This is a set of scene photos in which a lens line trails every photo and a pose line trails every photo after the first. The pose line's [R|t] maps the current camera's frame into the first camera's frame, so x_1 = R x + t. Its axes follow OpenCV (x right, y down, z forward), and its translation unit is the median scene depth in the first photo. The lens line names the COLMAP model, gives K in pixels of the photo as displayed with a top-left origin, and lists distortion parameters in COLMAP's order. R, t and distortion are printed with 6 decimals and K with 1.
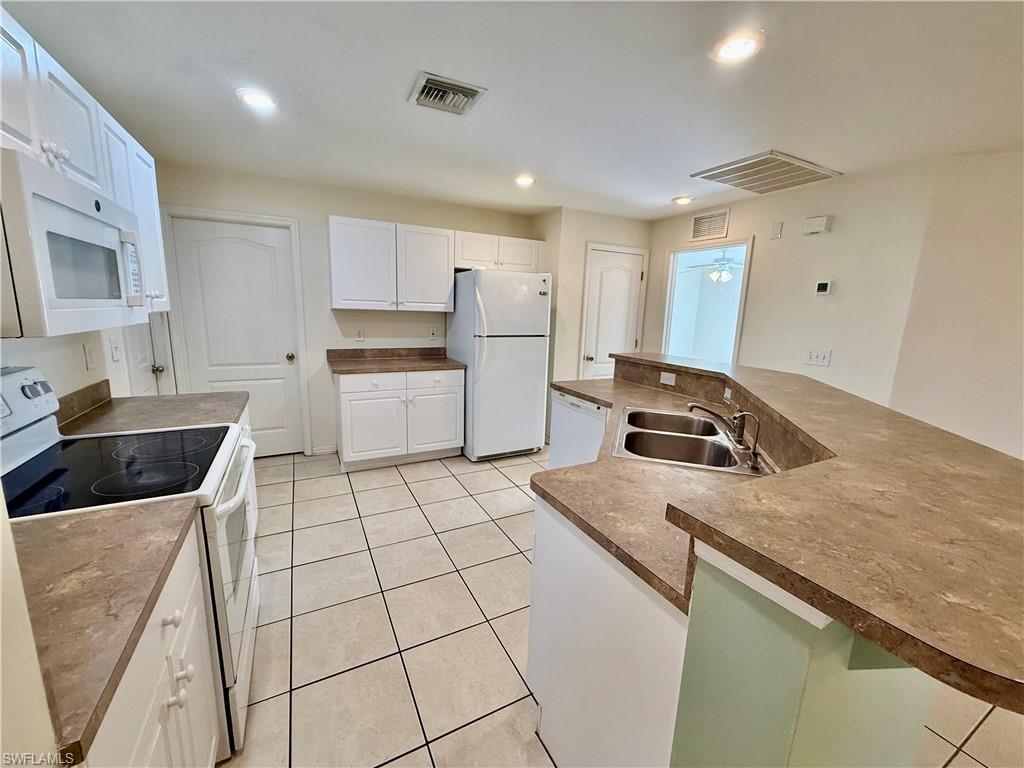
lens RADIAL K [[408.7, 0, 510.9], [0, 408.7, 383.9], [0, 0, 1]] dist [0.003310, 0.000159]
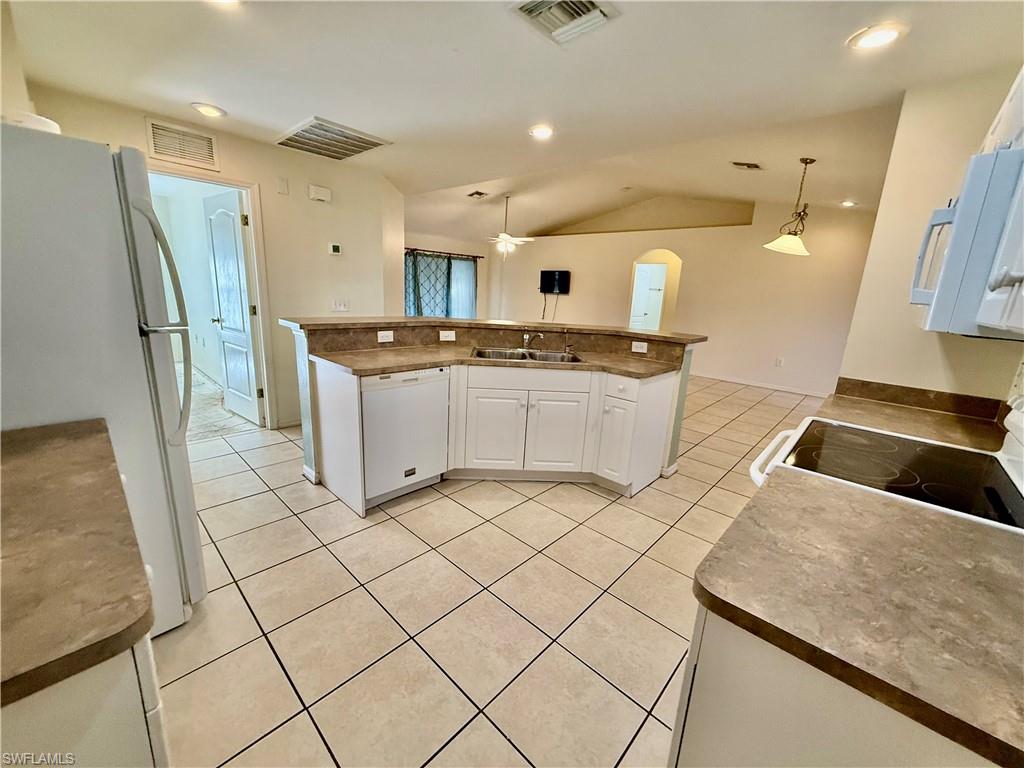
lens RADIAL K [[408.7, 0, 511.2], [0, 408.7, 382.7], [0, 0, 1]] dist [0.003310, 0.000159]
pose [[-0.334984, -0.260547, 0.905484, -0.716246], [0.111779, 0.943231, 0.312762, -0.194623], [-0.935570, 0.205985, -0.286844, 1.015228]]
